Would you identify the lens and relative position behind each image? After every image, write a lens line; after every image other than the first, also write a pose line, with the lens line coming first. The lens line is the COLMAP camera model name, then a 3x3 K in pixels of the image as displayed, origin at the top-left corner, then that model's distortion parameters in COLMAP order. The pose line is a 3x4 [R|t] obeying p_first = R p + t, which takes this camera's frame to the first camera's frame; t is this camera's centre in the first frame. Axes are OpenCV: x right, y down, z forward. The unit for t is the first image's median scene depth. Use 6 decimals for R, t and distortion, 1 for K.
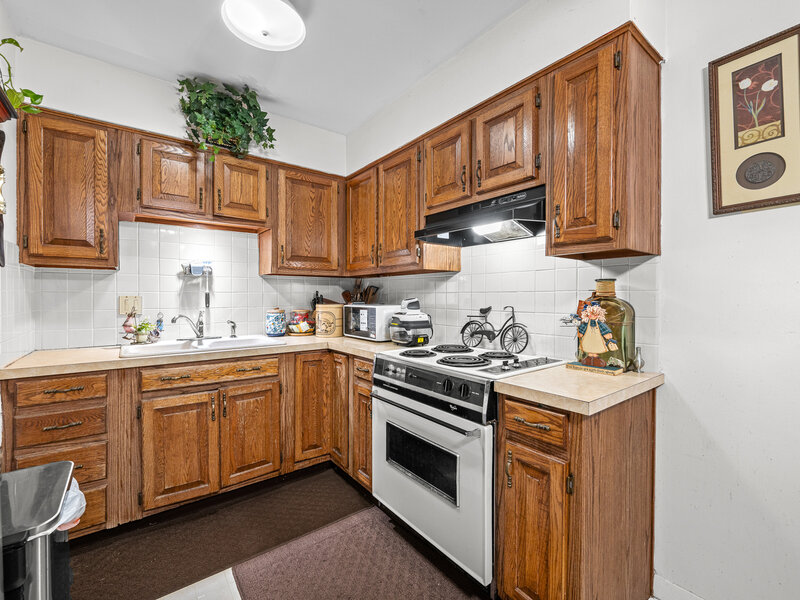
lens RADIAL K [[359.7, 0, 411.2], [0, 359.7, 299.0], [0, 0, 1]] dist [0.001914, -0.003307]
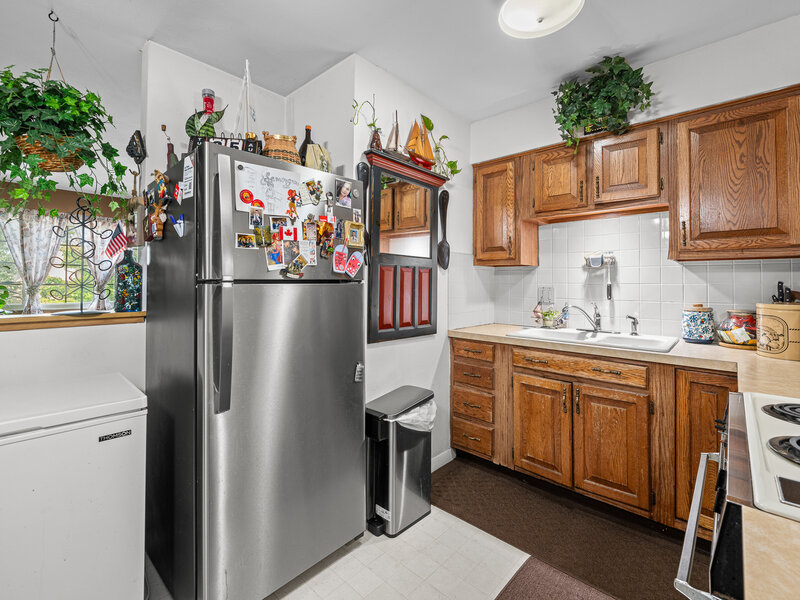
lens RADIAL K [[359.7, 0, 387.1], [0, 359.7, 276.1], [0, 0, 1]] dist [0.001914, -0.003307]
pose [[0.150238, -0.020837, -0.988430, 0.352897], [-0.014542, 0.999623, -0.023283, -0.010310], [0.988543, 0.017872, 0.149879, 0.333210]]
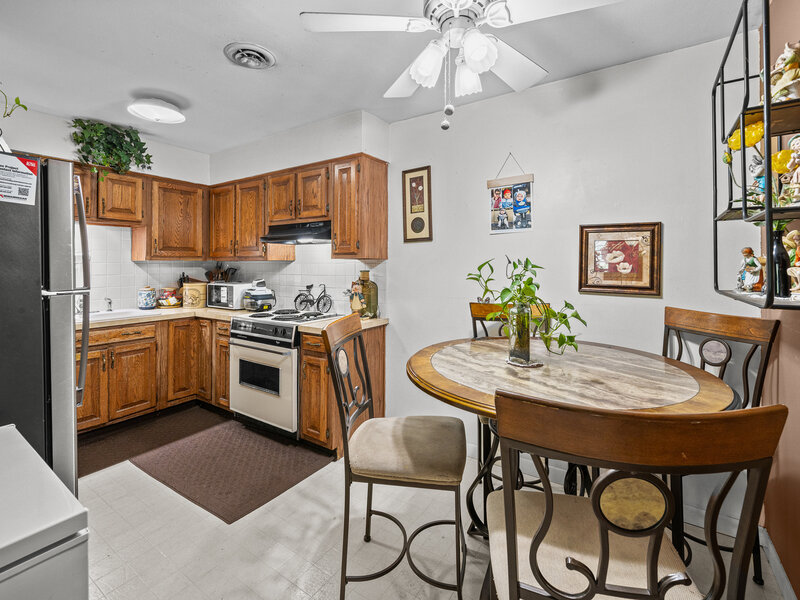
lens RADIAL K [[359.7, 0, 398.9], [0, 359.7, 262.8], [0, 0, 1]] dist [0.001914, -0.003307]
pose [[0.949017, 0.001287, 0.315224, 0.083743], [0.003533, 0.999885, -0.014721, -0.049836], [-0.315206, 0.015084, 0.948903, -0.631166]]
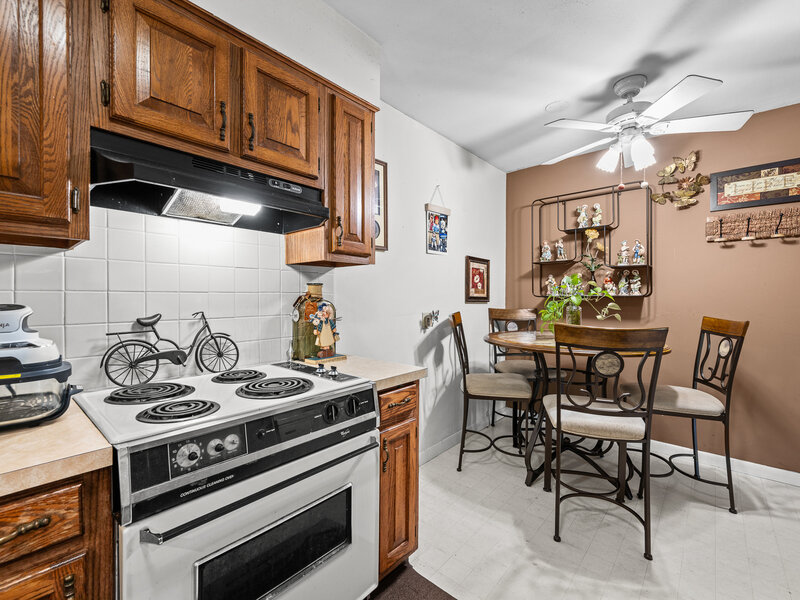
lens RADIAL K [[359.7, 0, 398.0], [0, 359.7, 297.7], [0, 0, 1]] dist [0.001914, -0.003307]
pose [[-0.179134, -0.005090, 0.983811, -0.490042], [0.005141, 0.999968, 0.006110, -0.010291], [-0.983811, 0.006152, -0.179102, 0.698363]]
